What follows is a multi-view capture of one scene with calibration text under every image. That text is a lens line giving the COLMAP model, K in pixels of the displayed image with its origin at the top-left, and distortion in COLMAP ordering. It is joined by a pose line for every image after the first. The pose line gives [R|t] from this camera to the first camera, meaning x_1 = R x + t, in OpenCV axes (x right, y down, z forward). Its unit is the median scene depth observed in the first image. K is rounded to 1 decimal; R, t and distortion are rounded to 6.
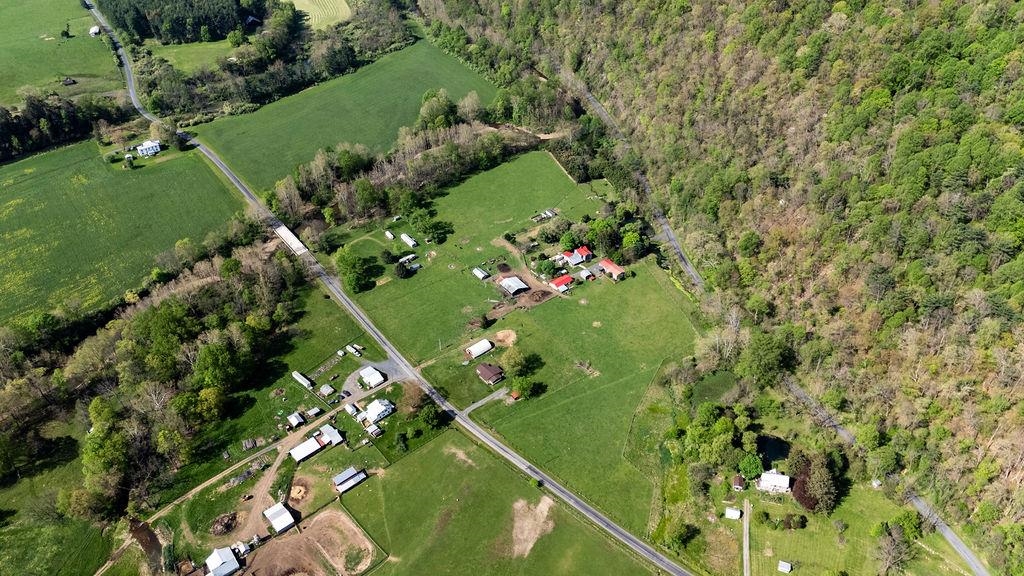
lens RADIAL K [[750.5, 0, 513.5], [0, 750.5, 286.6], [0, 0, 1]] dist [0.061024, -0.045574]
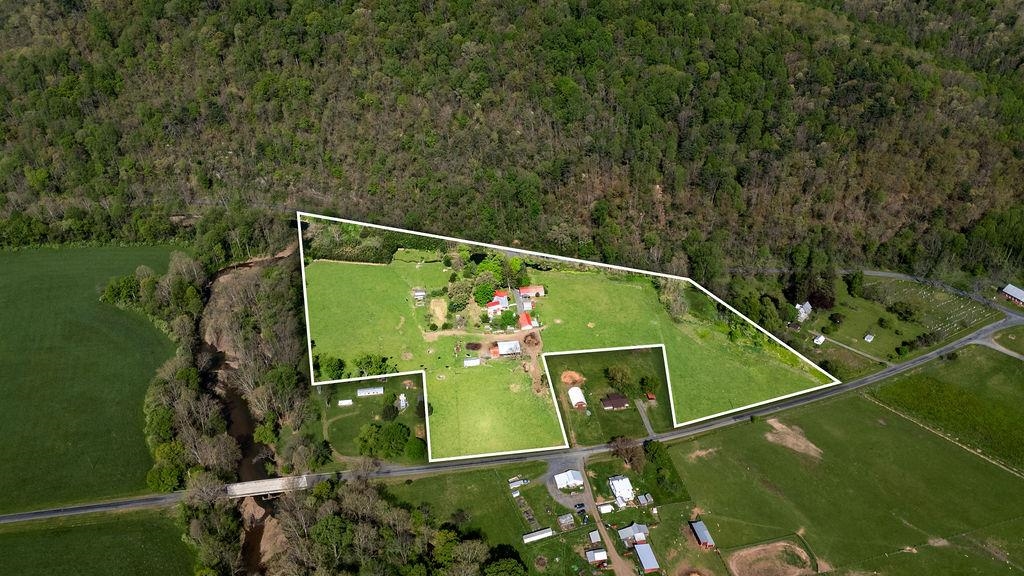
lens RADIAL K [[750.5, 0, 513.5], [0, 750.5, 286.6], [0, 0, 1]] dist [0.061024, -0.045574]
pose [[0.490162, -0.491122, 0.720098, -0.813579], [0.550784, 0.814826, 0.180817, -0.295185], [-0.675557, 0.307989, 0.669899, 0.363964]]
